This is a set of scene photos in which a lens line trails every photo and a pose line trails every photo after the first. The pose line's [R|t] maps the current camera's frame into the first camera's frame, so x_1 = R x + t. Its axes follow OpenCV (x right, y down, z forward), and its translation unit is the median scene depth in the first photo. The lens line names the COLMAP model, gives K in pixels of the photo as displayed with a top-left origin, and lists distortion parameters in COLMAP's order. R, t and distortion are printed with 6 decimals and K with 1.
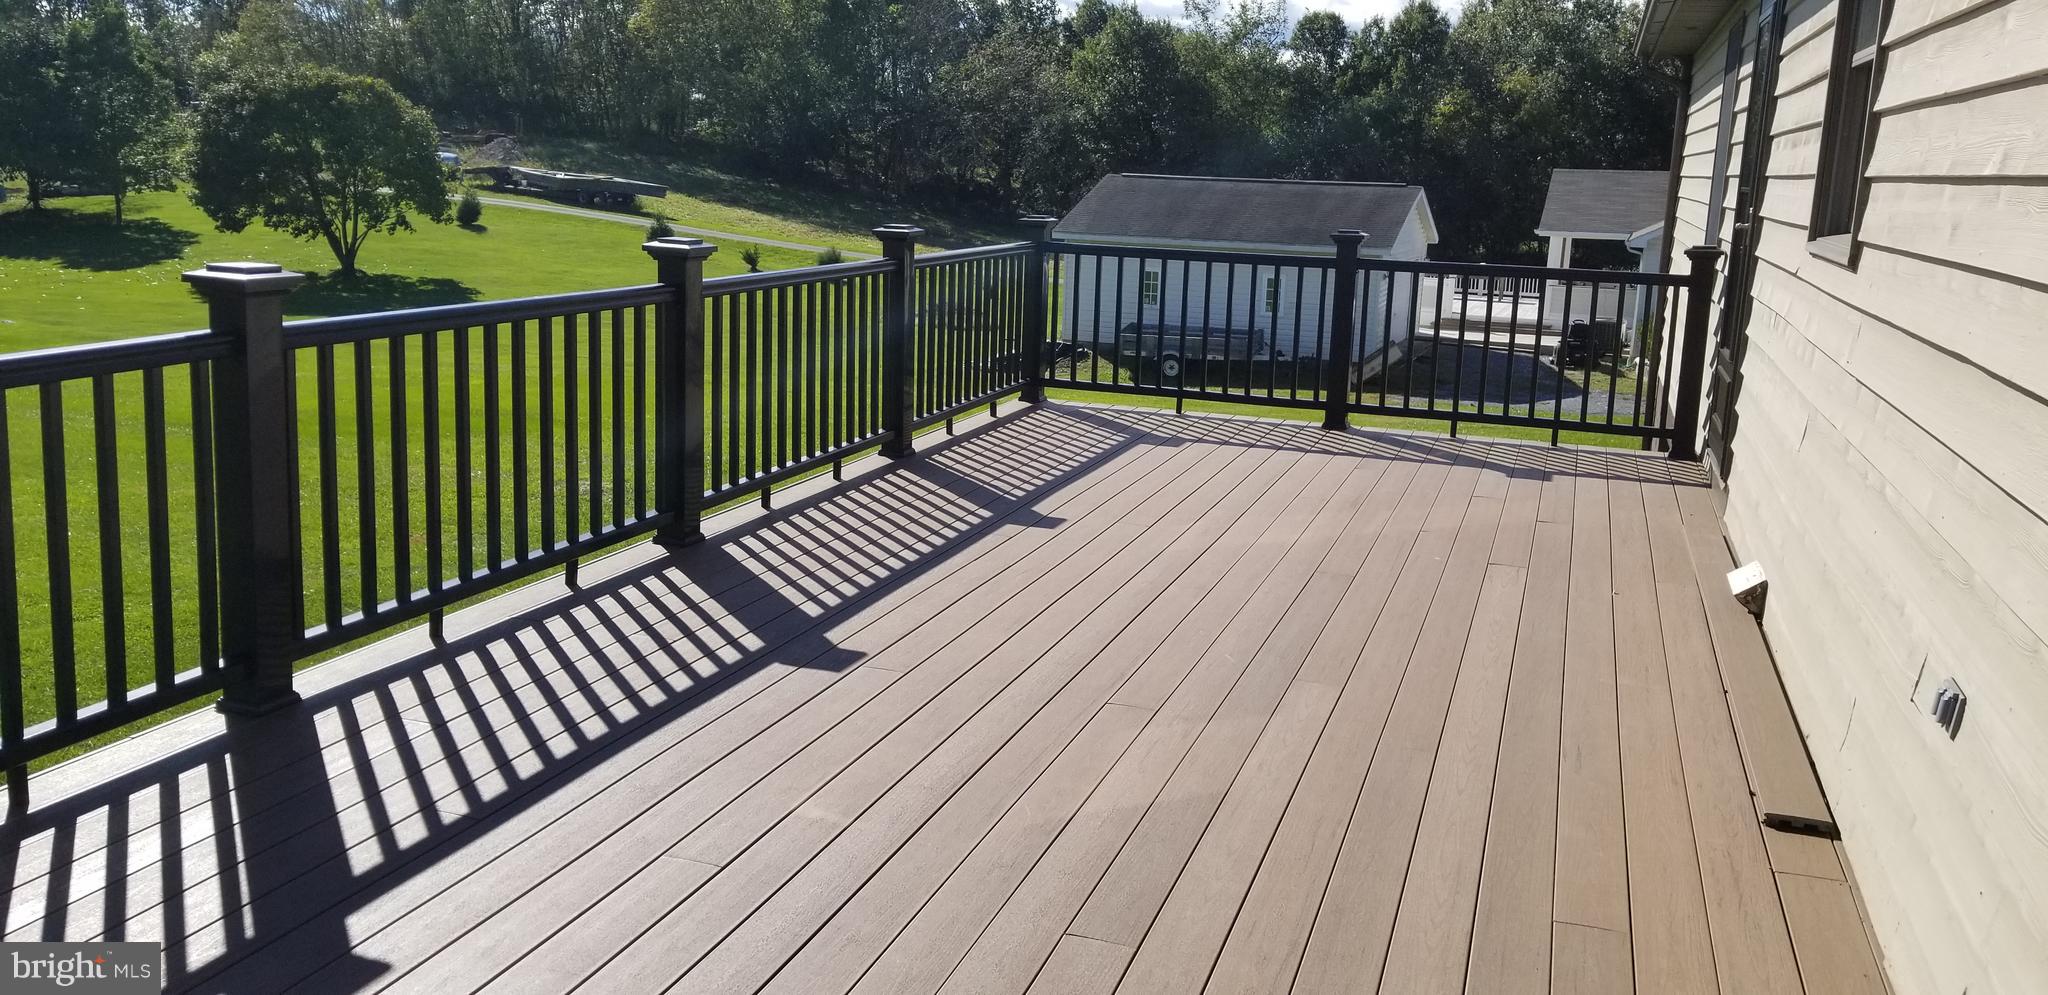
lens RADIAL K [[1641.1, 0, 1024.0], [0, 1641.1, 497.5], [0, 0, 1]] dist [0.110843, 0.000535]
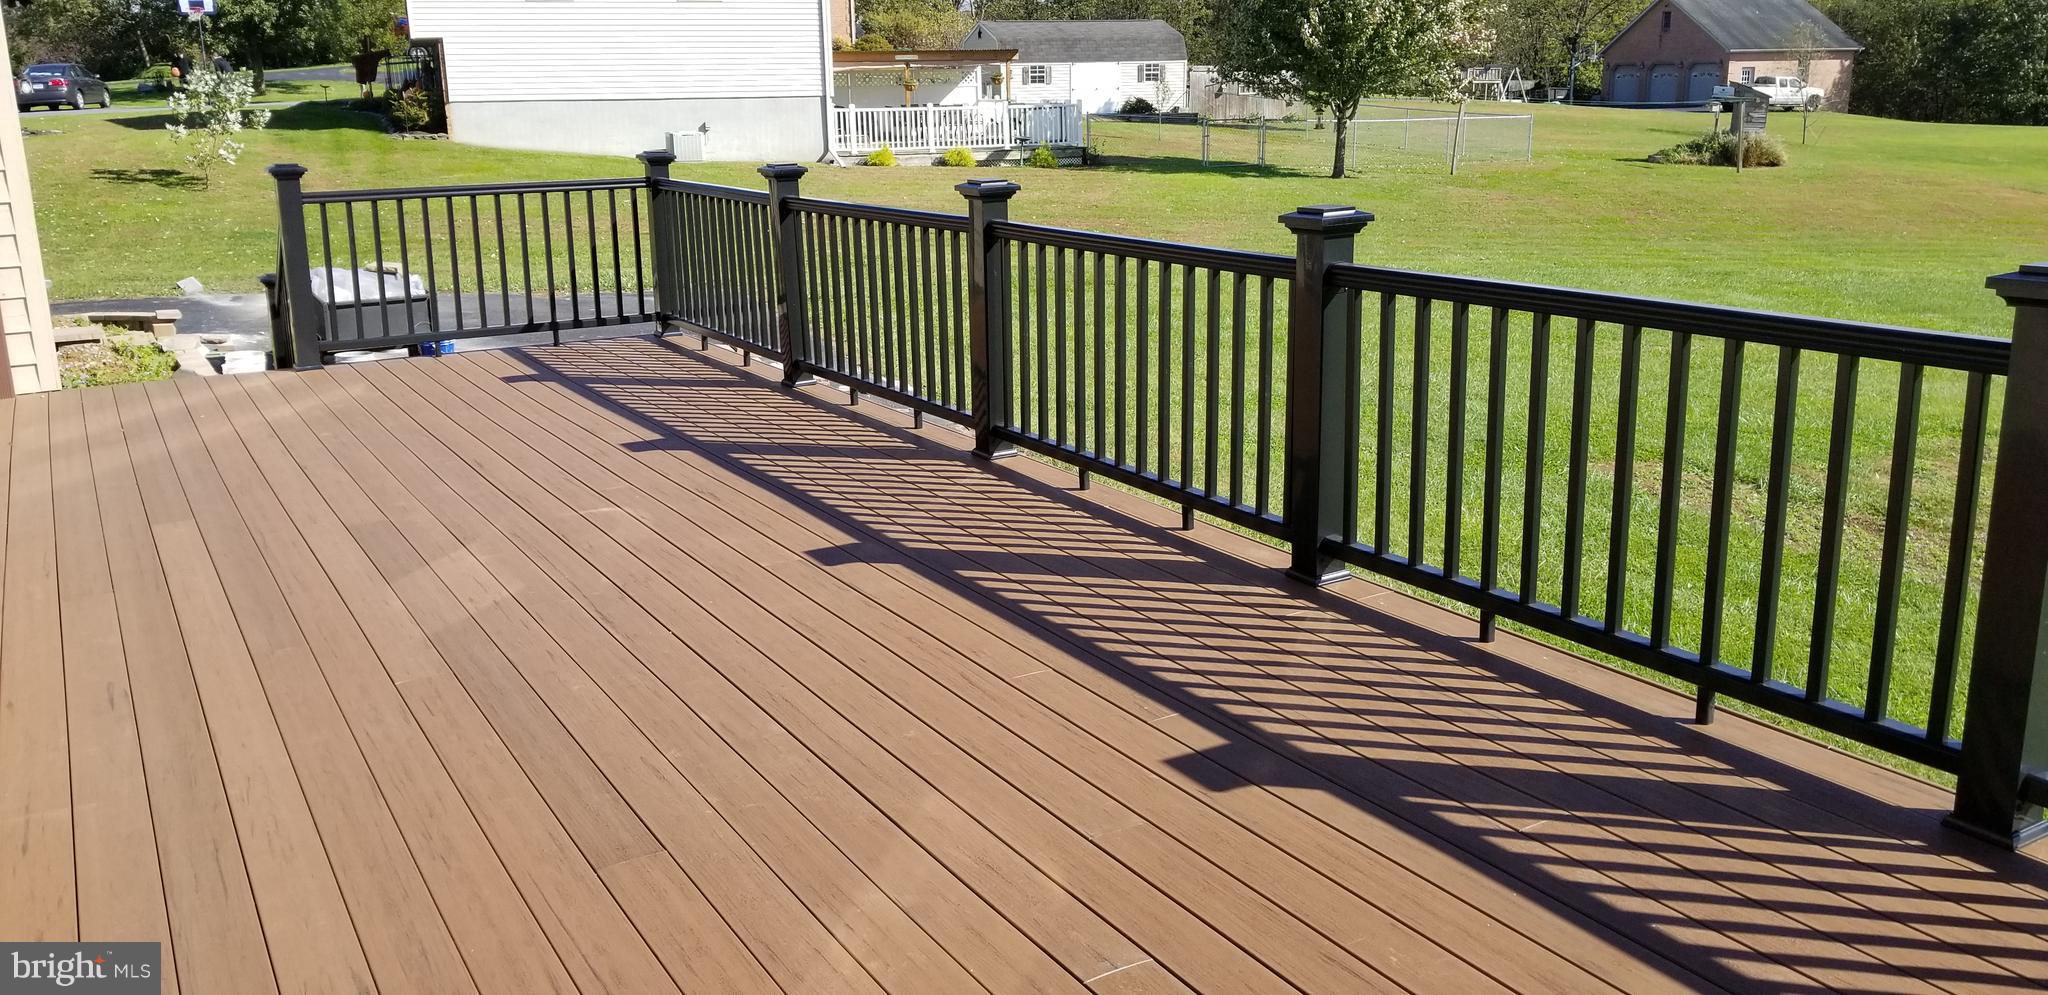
lens RADIAL K [[1641.1, 0, 1024.0], [0, 1641.1, 497.5], [0, 0, 1]] dist [0.110843, 0.000535]
pose [[-0.663590, 0.165556, -0.729548, 0.580840], [-0.148454, 0.926669, 0.345321, -0.328906], [0.733219, 0.337456, -0.590350, 1.655725]]
